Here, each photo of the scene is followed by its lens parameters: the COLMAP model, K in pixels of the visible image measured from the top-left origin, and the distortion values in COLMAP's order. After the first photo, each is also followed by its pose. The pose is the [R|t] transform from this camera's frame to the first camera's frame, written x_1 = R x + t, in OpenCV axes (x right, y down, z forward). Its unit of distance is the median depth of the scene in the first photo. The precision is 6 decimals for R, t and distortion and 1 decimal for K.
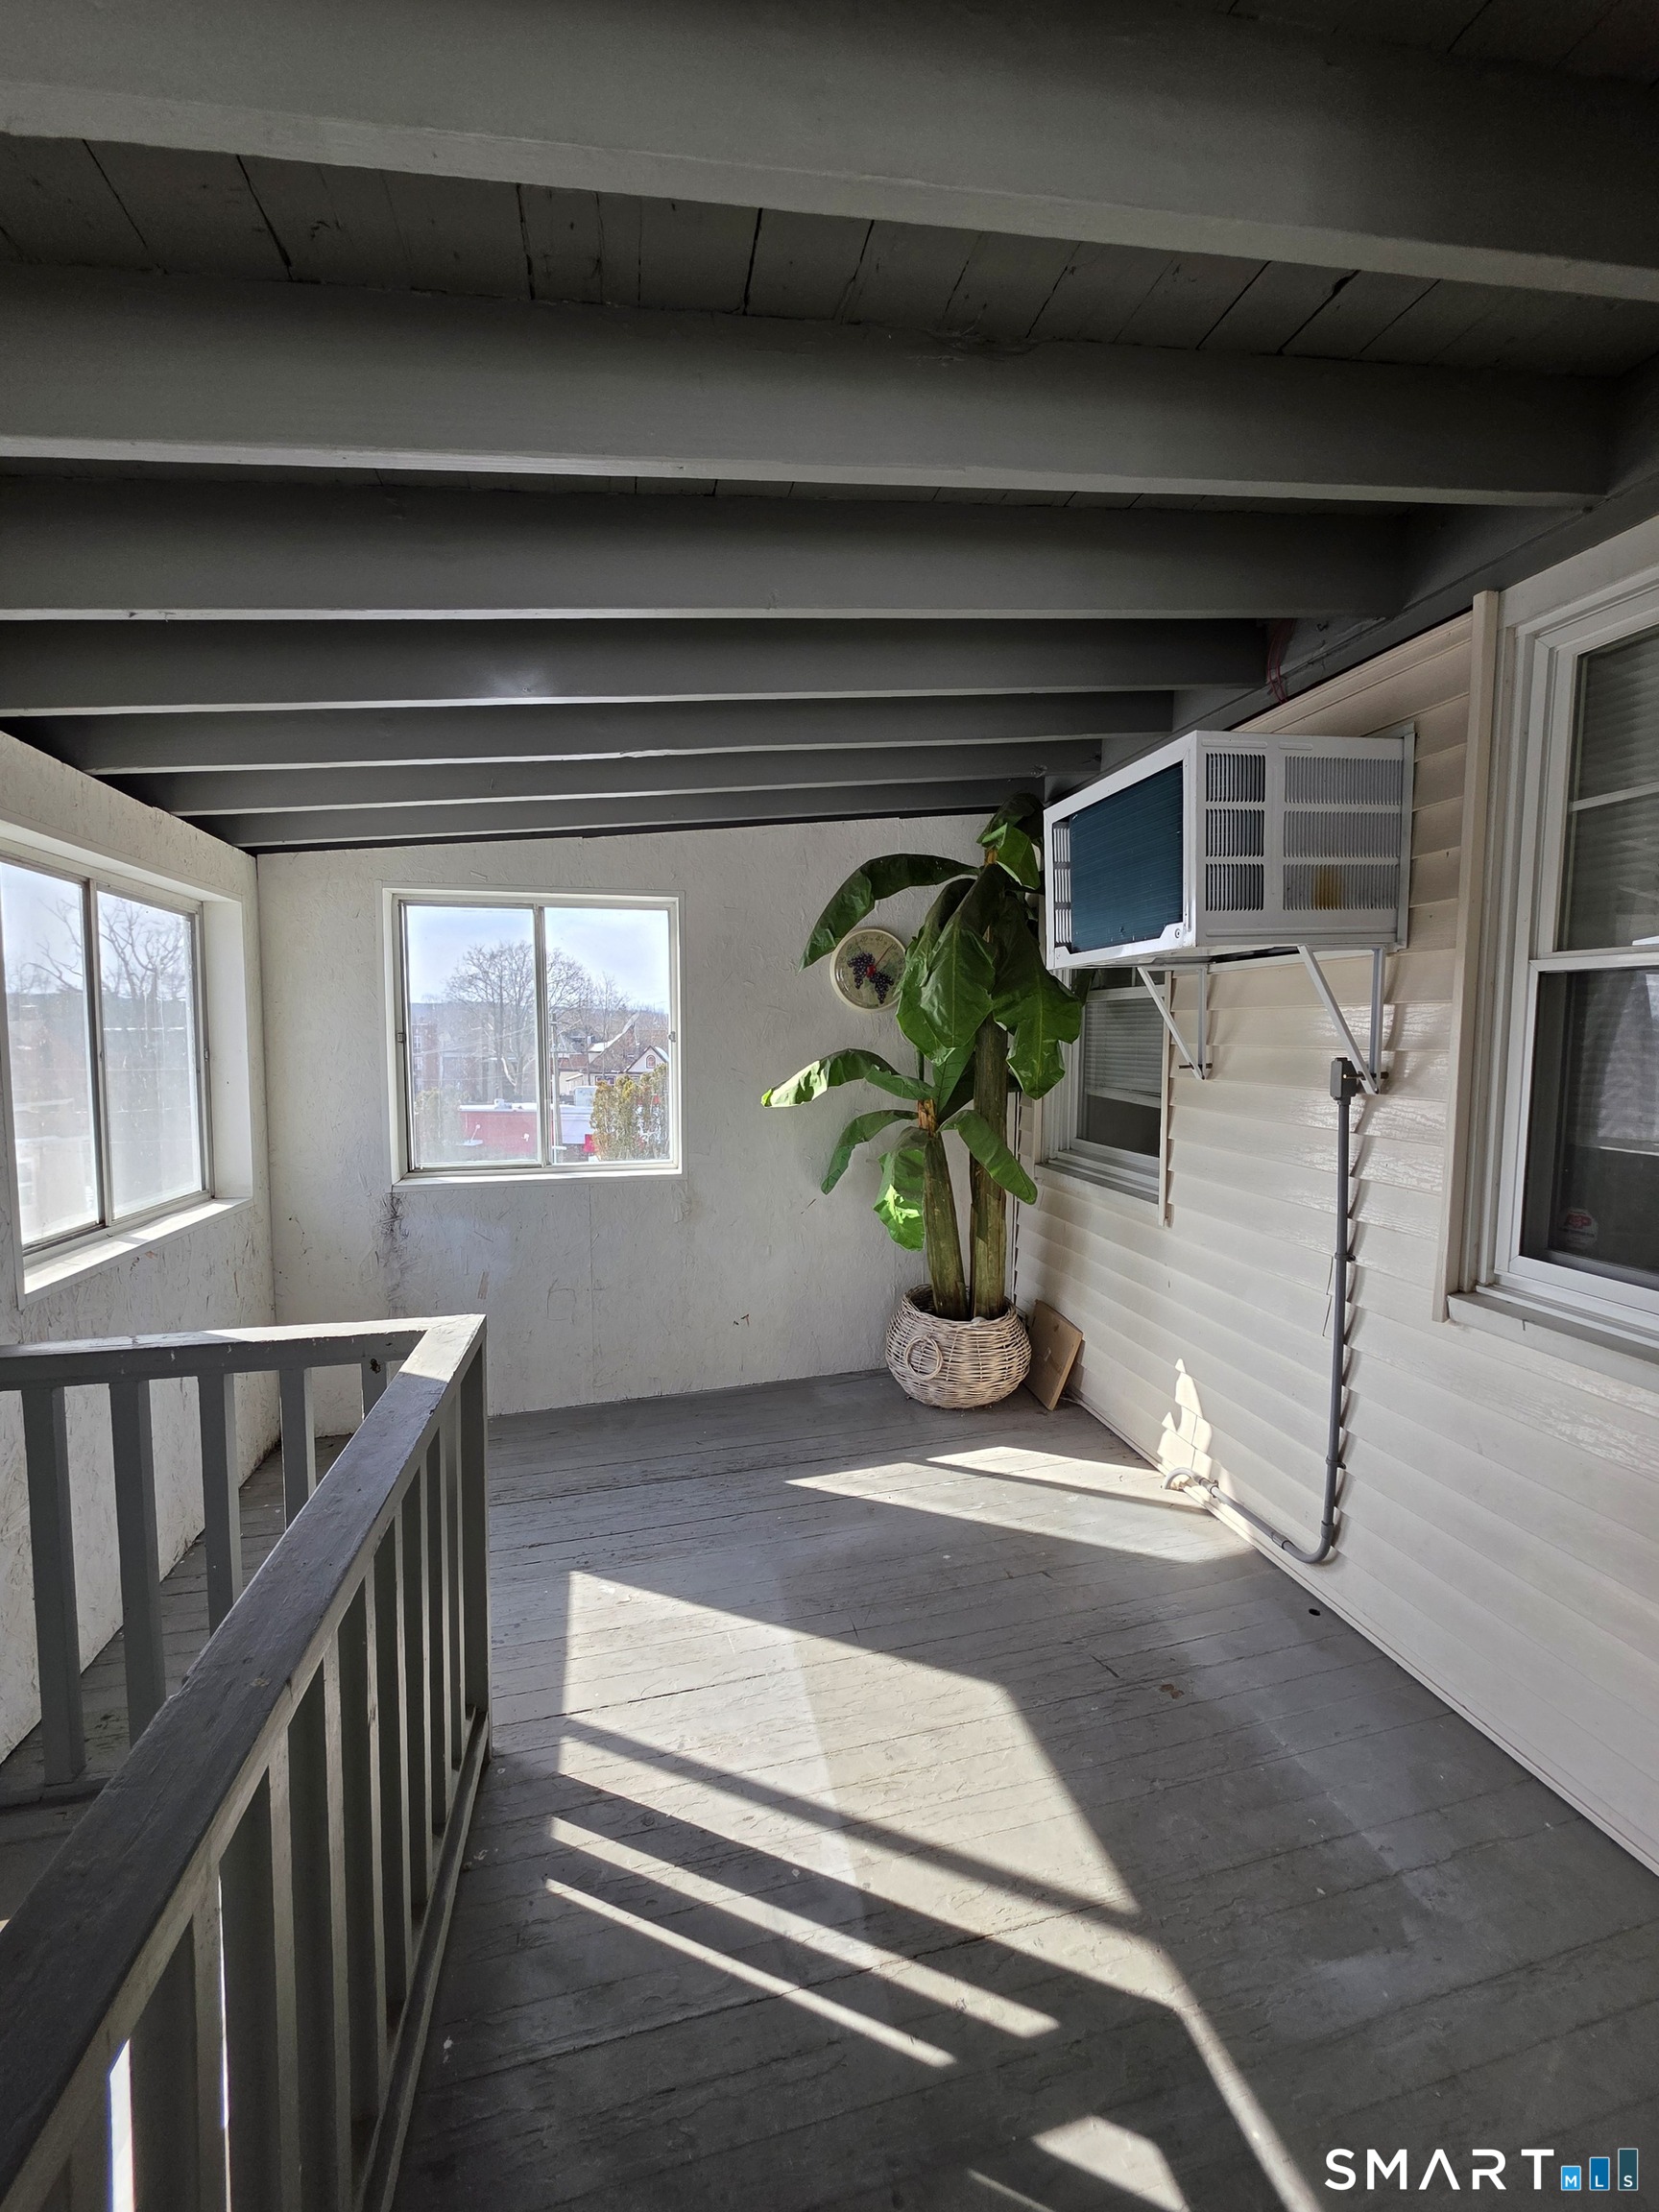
lens RADIAL K [[886.0, 0, 832.6], [0, 886.0, 1110.5], [0, 0, 1]] dist [-0.003519, 0.001723]
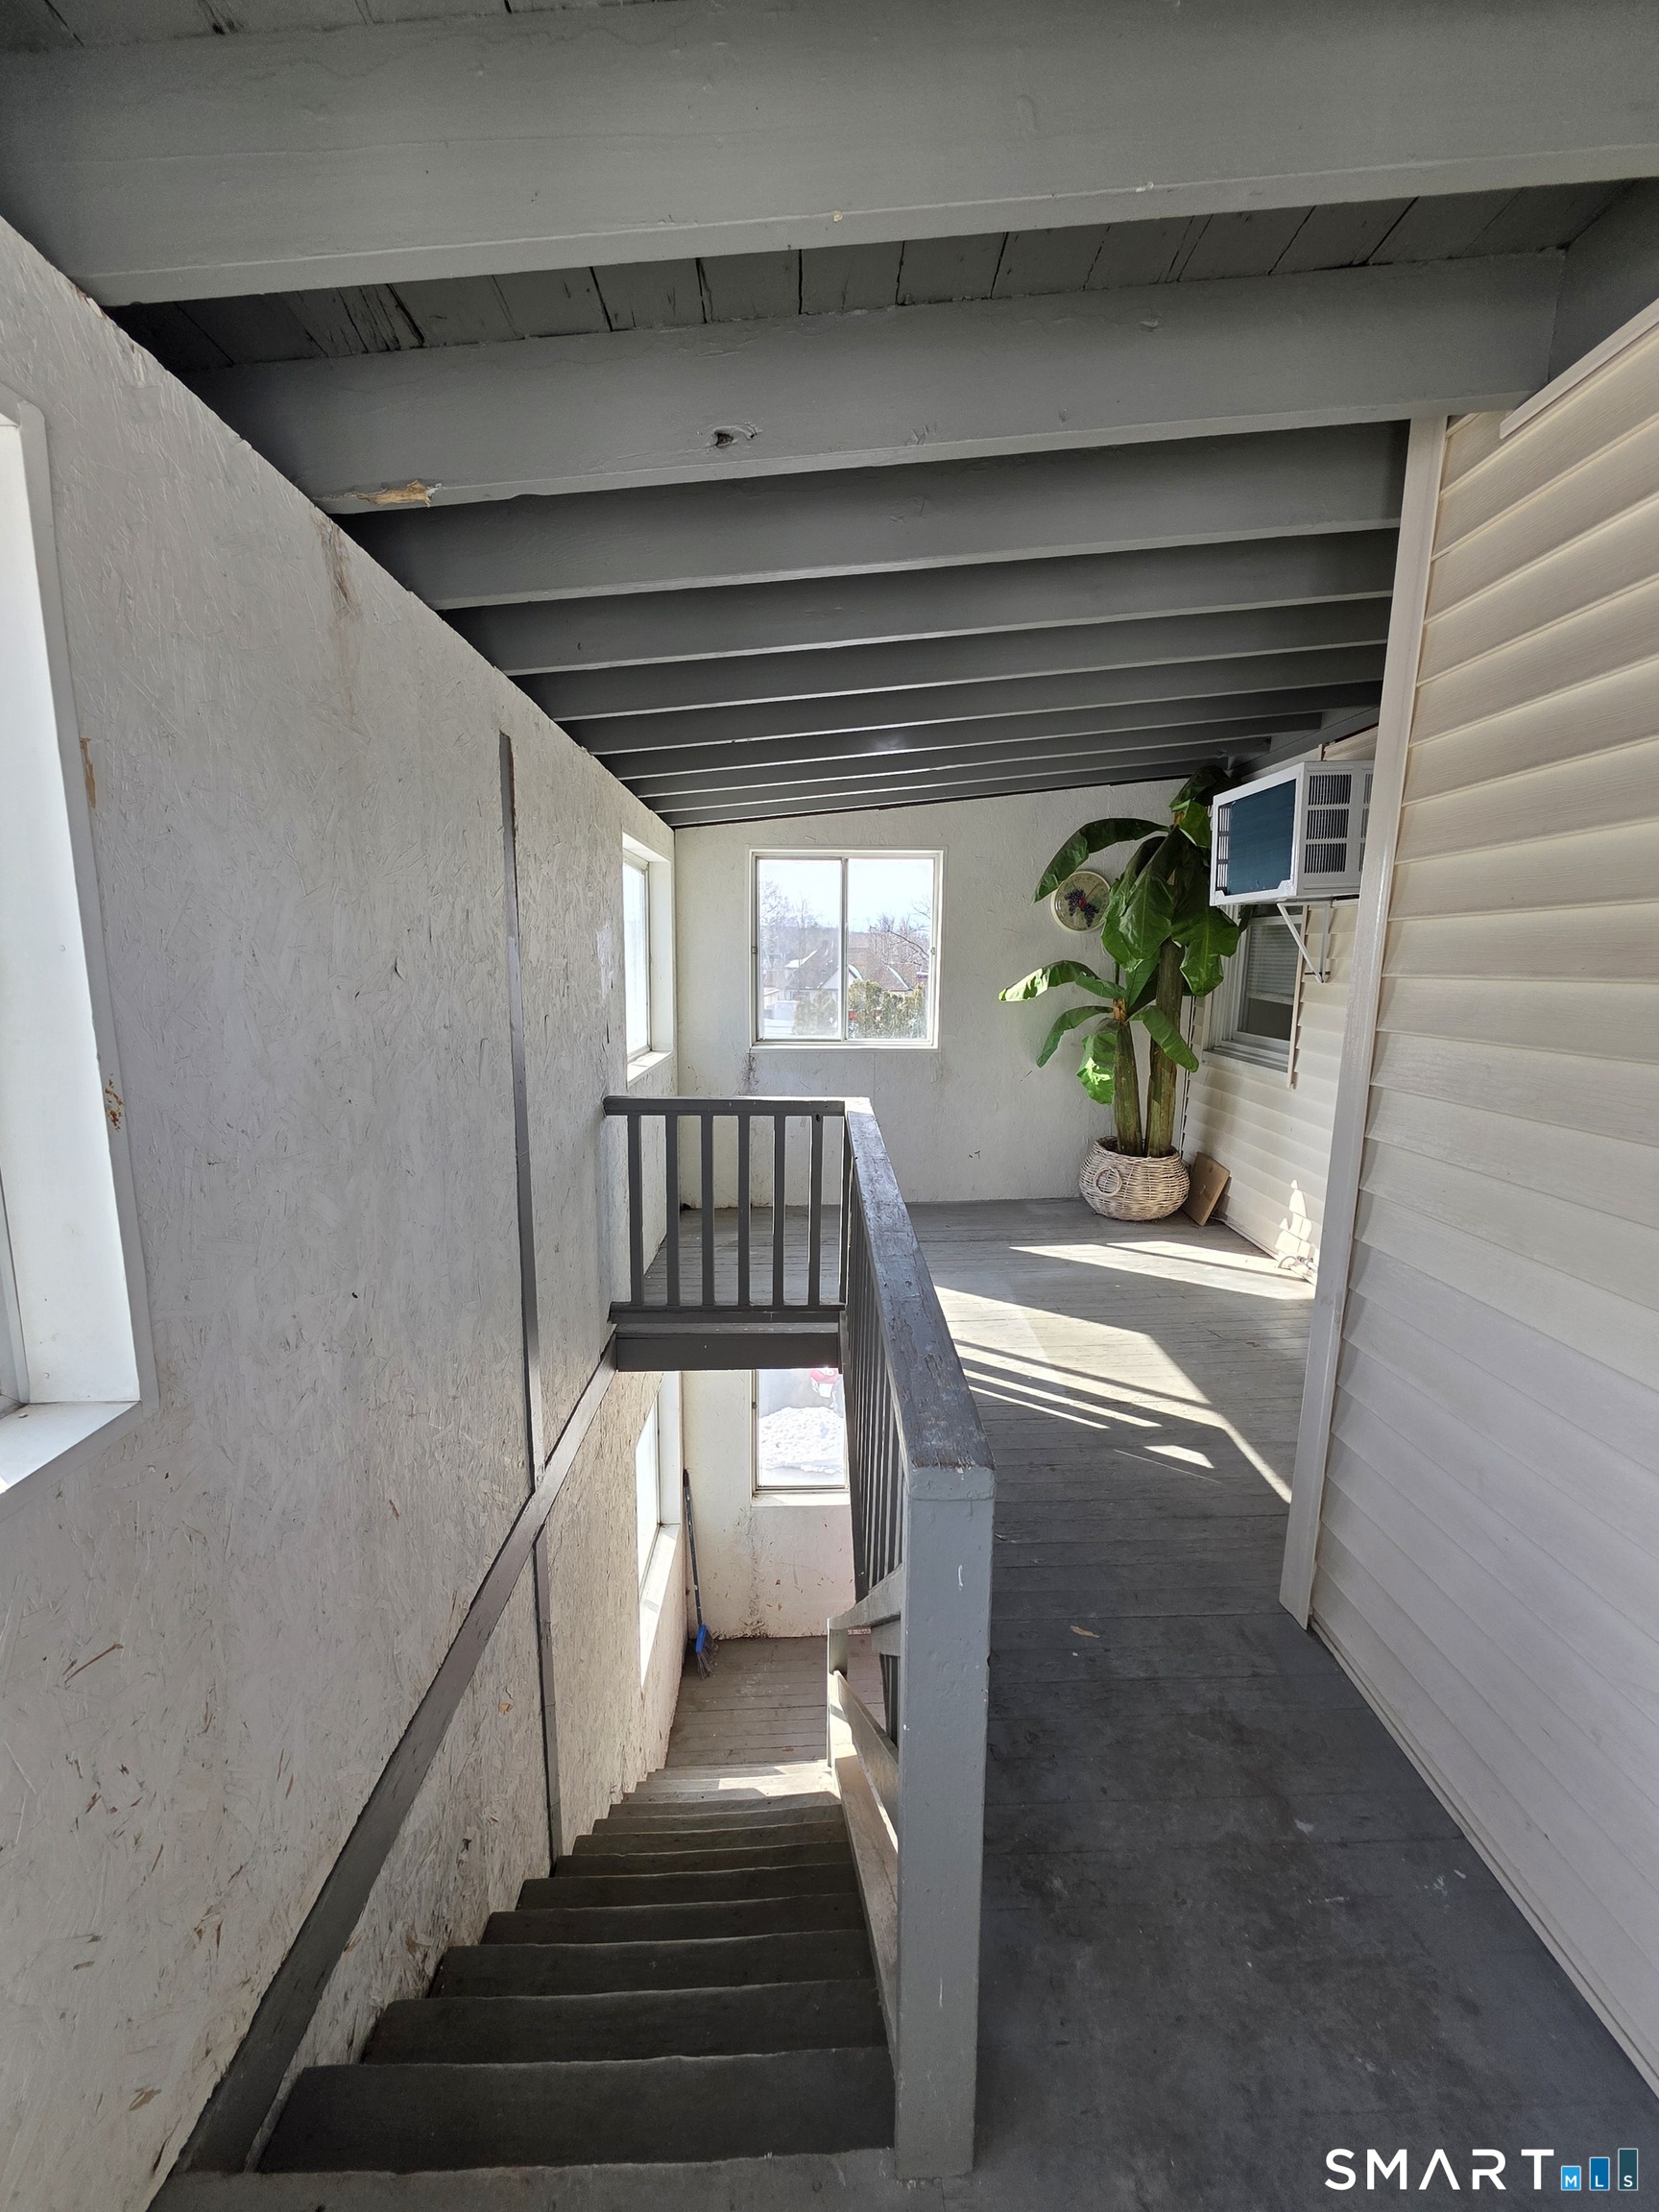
lens RADIAL K [[886.0, 0, 832.3], [0, 886.0, 1105.6], [0, 0, 1]] dist [-0.003519, 0.001723]
pose [[0.978306, 0.042586, -0.202739, -0.053252], [-0.025283, 0.995872, 0.087182, 0.053166], [0.205614, -0.080164, 0.975344, -0.528321]]
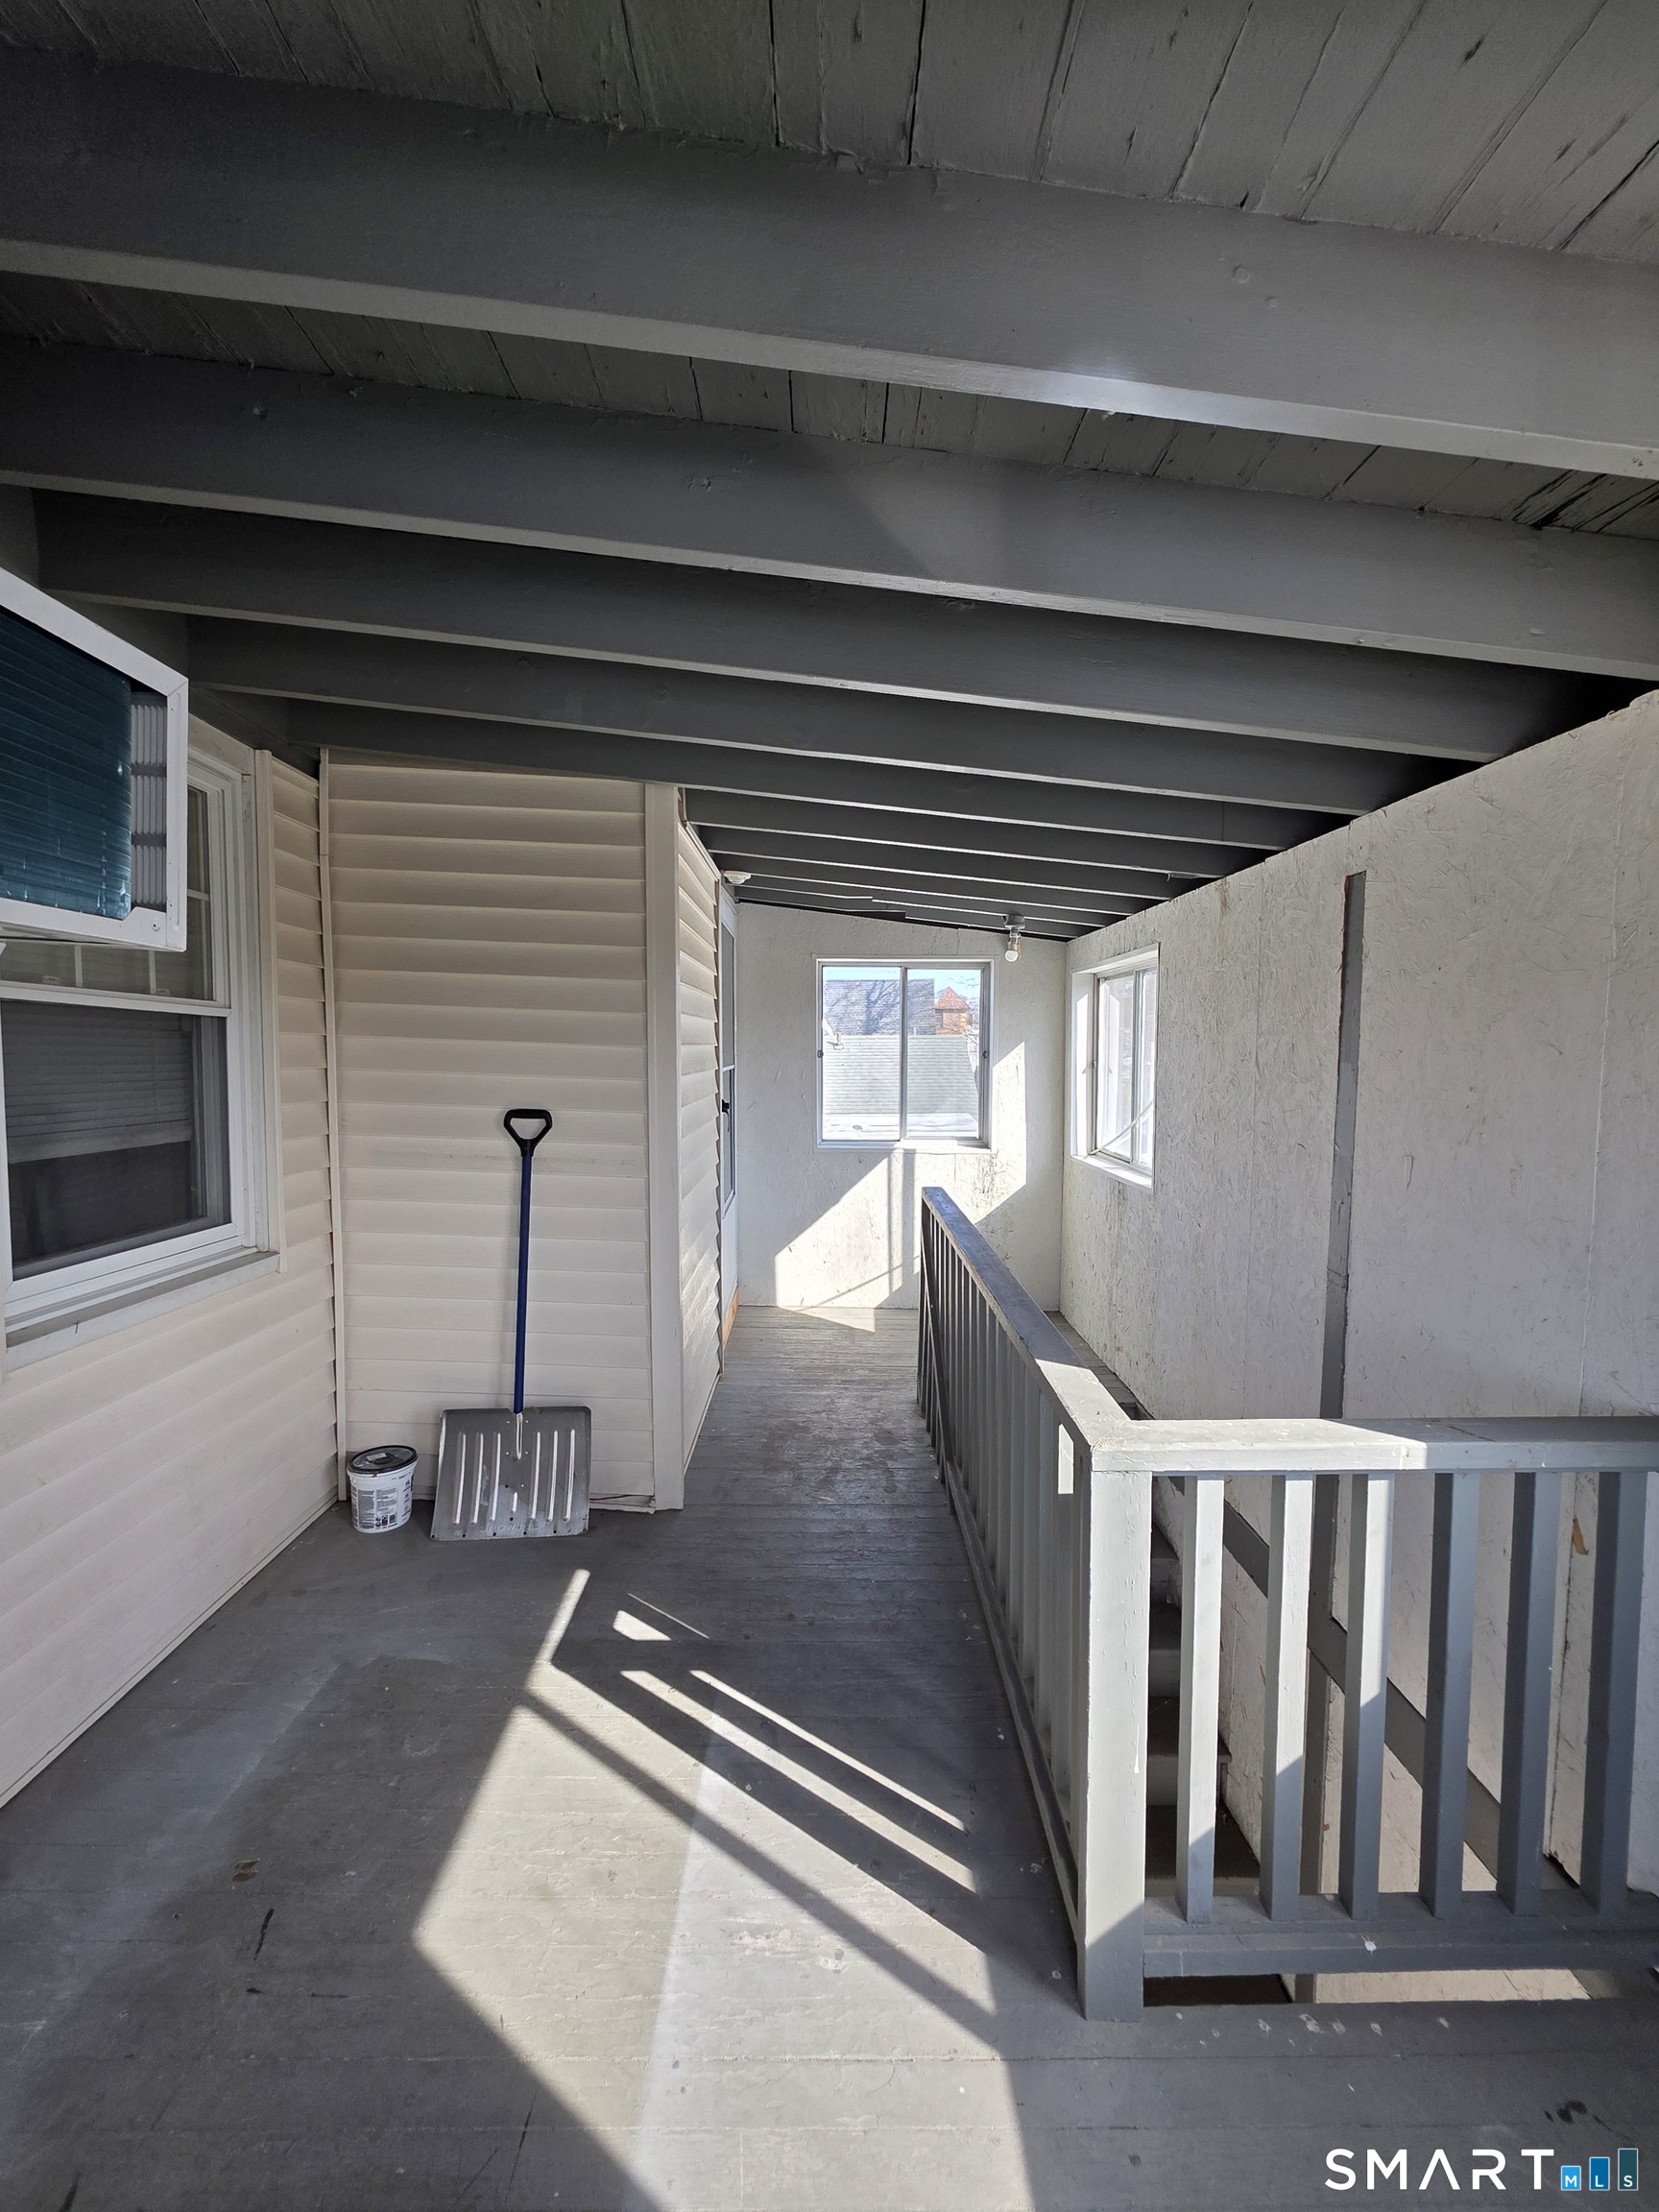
lens RADIAL K [[886.0, 0, 830.7], [0, 886.0, 1103.4], [0, 0, 1]] dist [-0.003519, 0.001723]
pose [[-0.975740, -0.020559, 0.217967, -0.208220], [0.010506, 0.990037, 0.140412, -0.101997], [-0.218682, 0.139296, -0.965803, 1.077650]]
